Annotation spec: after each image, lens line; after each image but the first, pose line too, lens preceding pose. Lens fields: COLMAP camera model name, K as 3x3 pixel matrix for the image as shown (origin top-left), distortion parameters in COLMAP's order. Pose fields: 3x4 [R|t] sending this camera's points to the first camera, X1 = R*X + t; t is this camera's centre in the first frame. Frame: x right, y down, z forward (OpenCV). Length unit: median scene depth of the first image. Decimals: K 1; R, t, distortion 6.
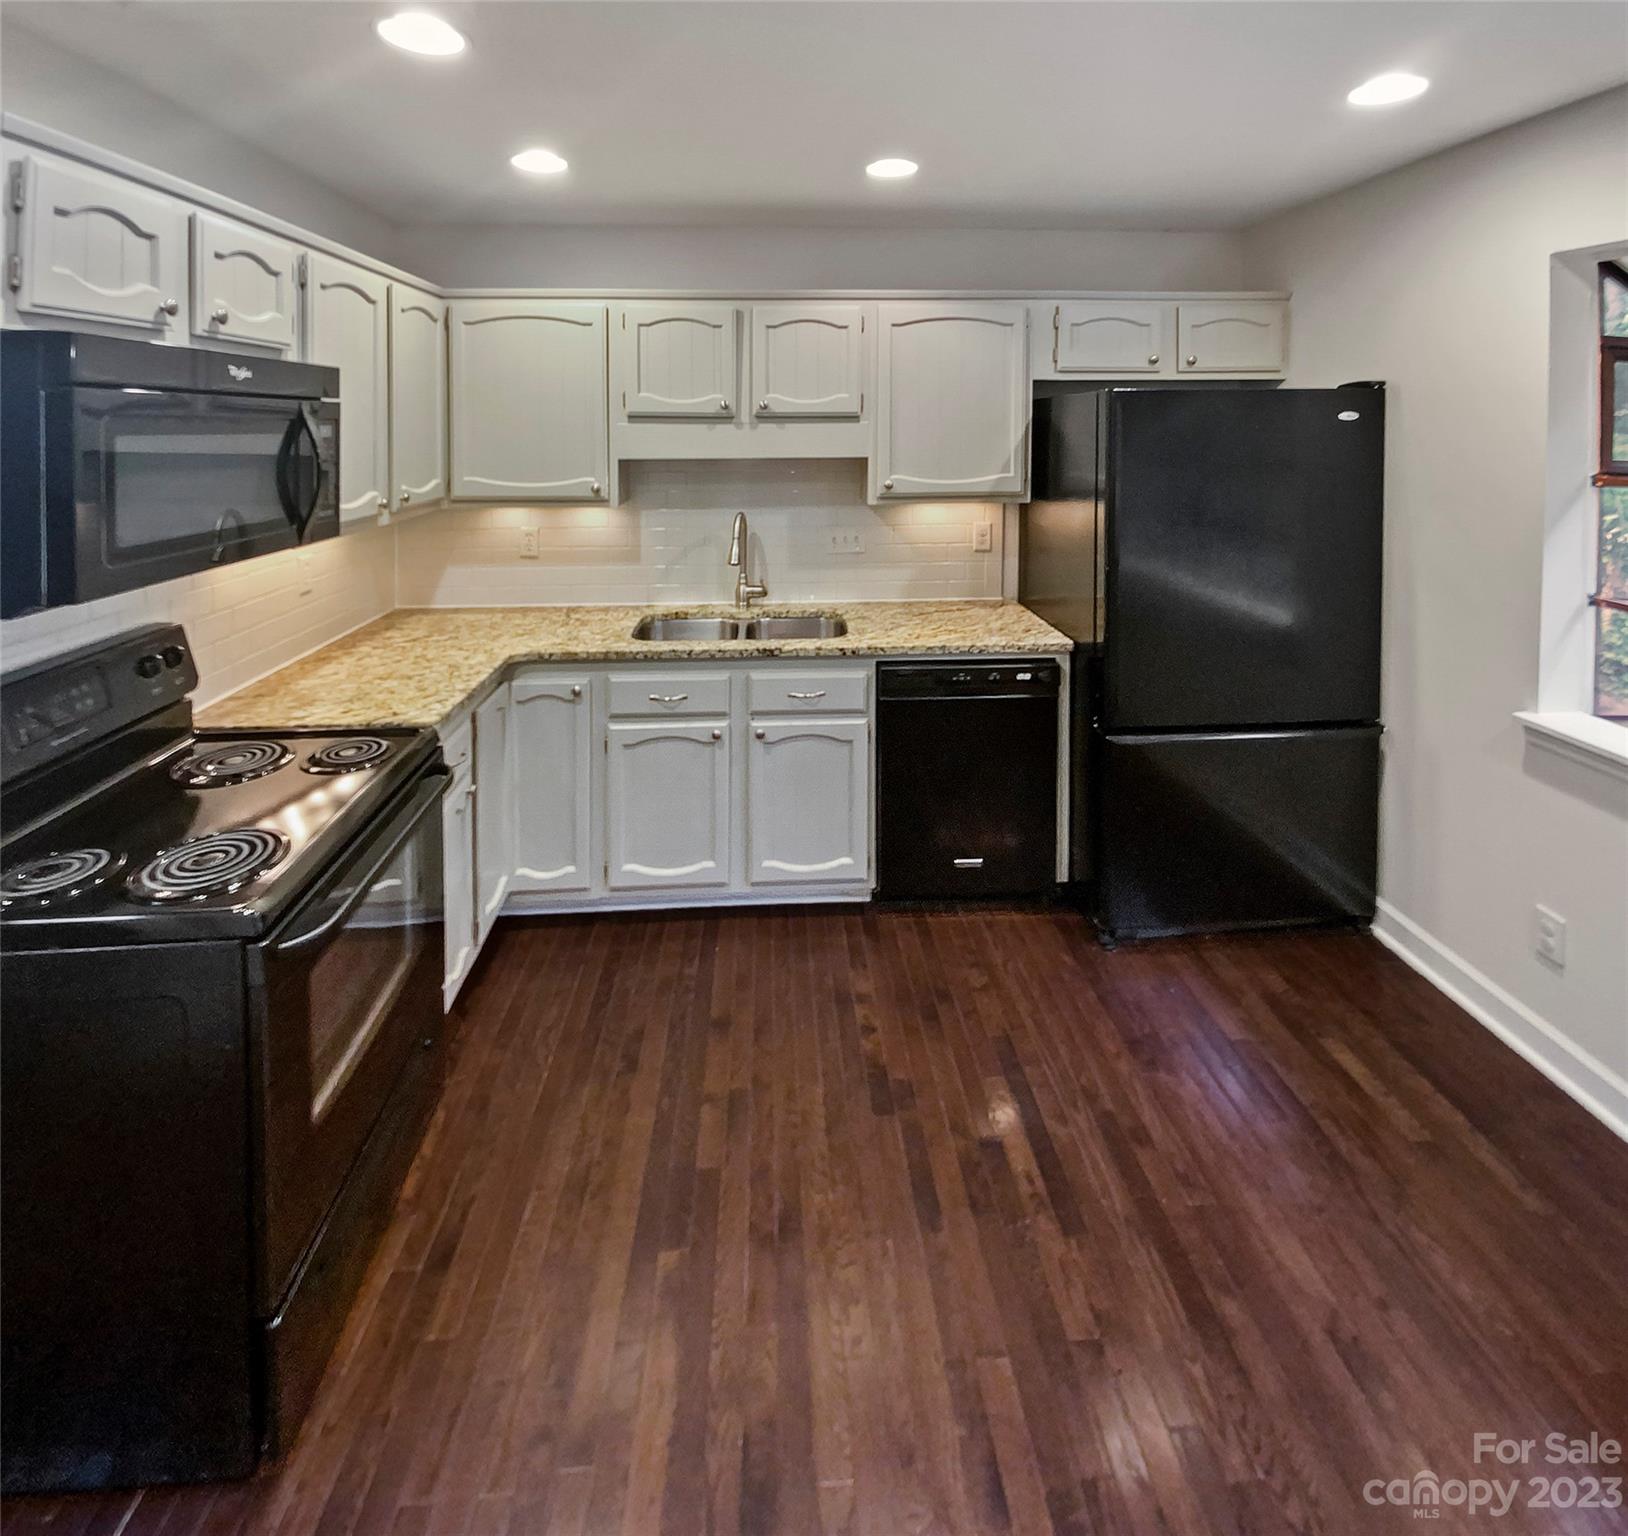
lens RADIAL K [[742.3, 0, 810.0], [0, 742.3, 702.6], [0, 0, 1]] dist [0.000770, -0.020269]
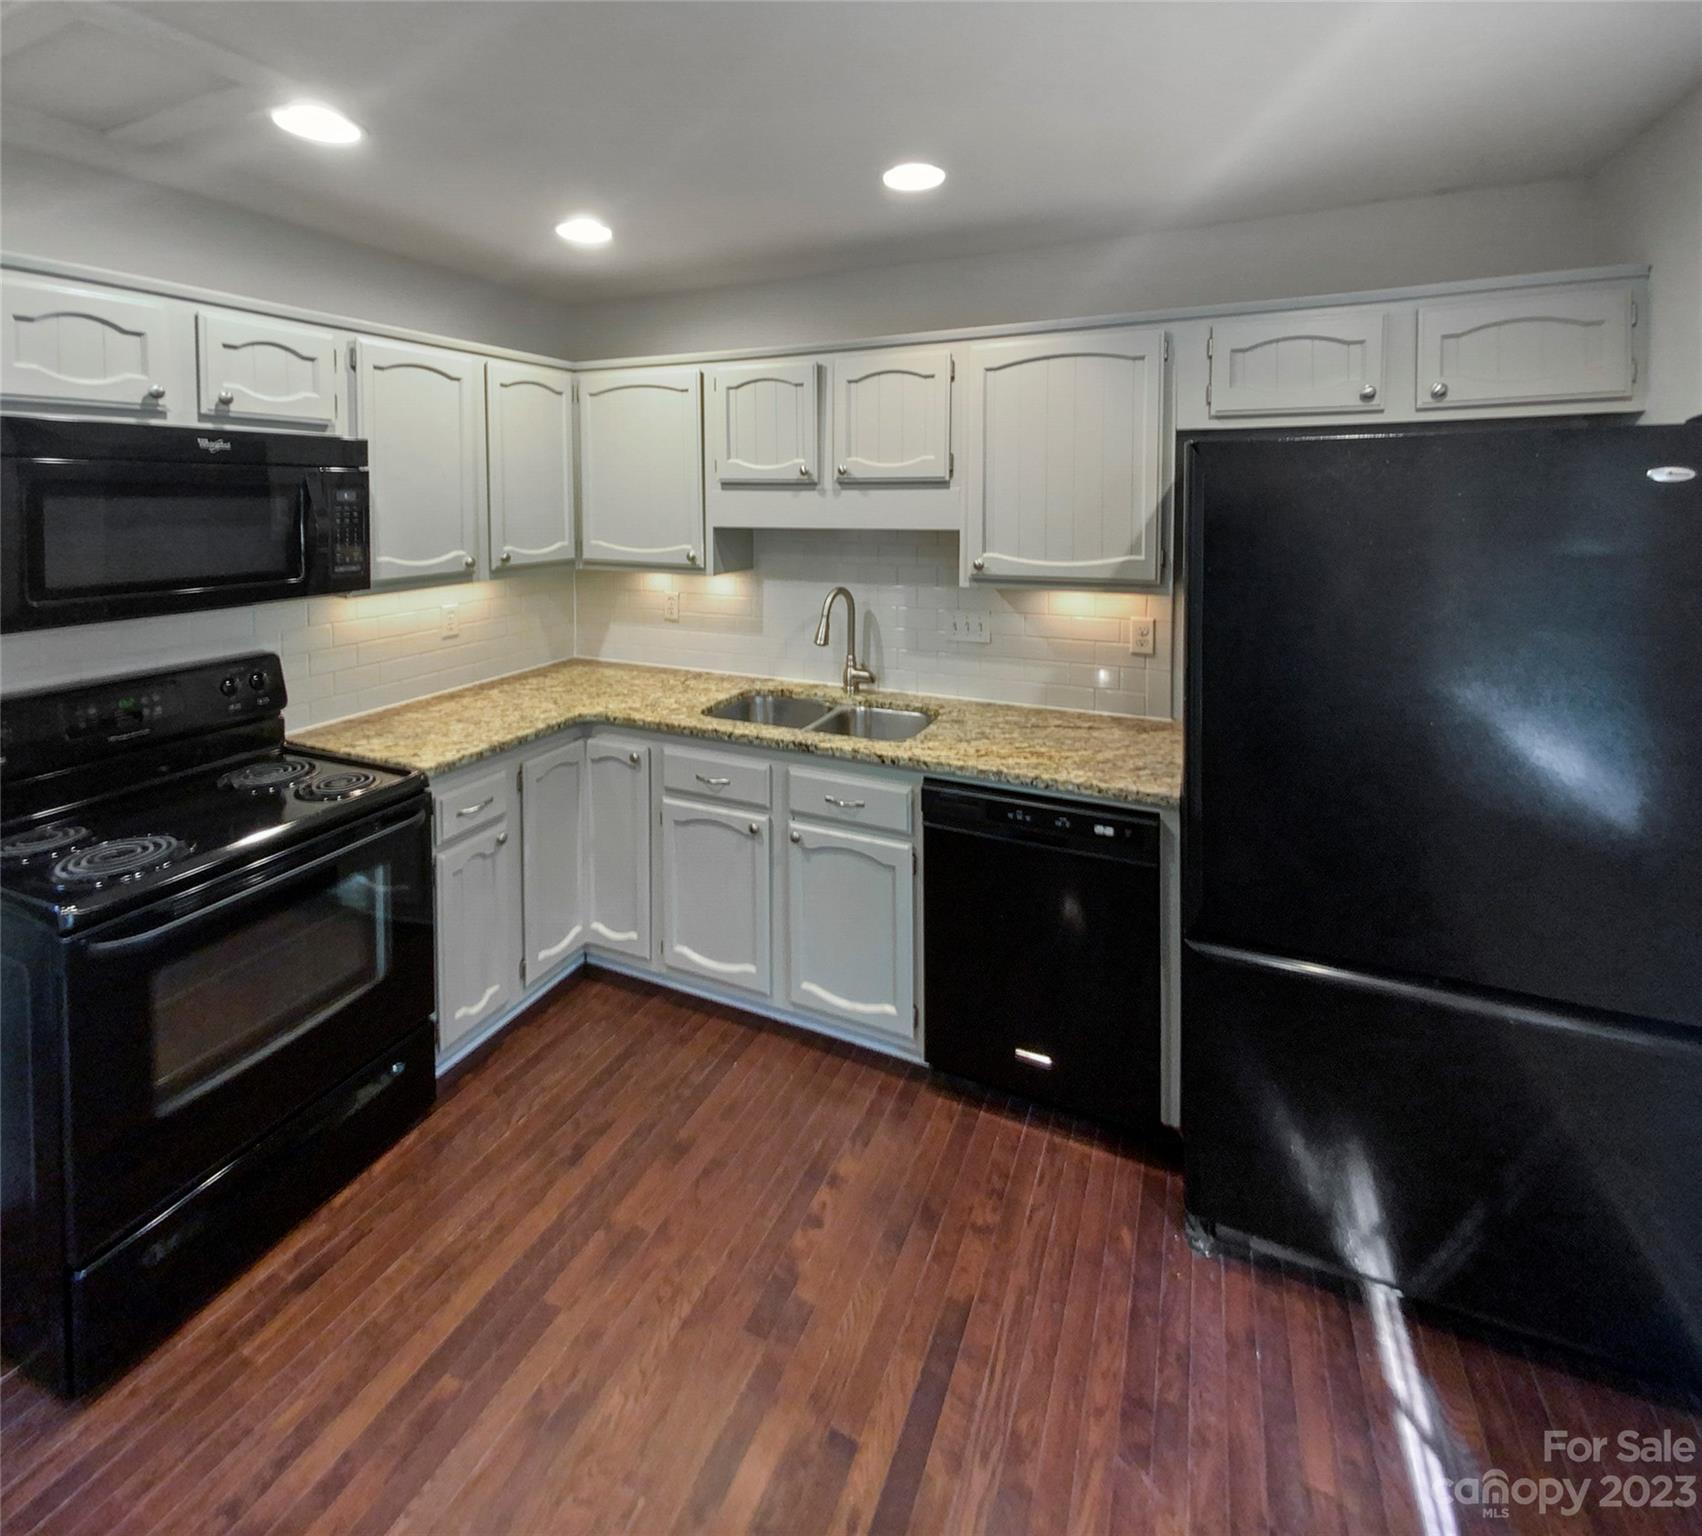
lens RADIAL K [[784.6, 0, 845.8], [0, 784.6, 740.4], [0, 0, 1]] dist [0.001394, -0.000796]
pose [[0.887745, 0.139431, -0.438712, 0.388595], [-0.160060, 0.987055, -0.010181, -0.073172], [0.431613, 0.079258, 0.898570, 0.186230]]
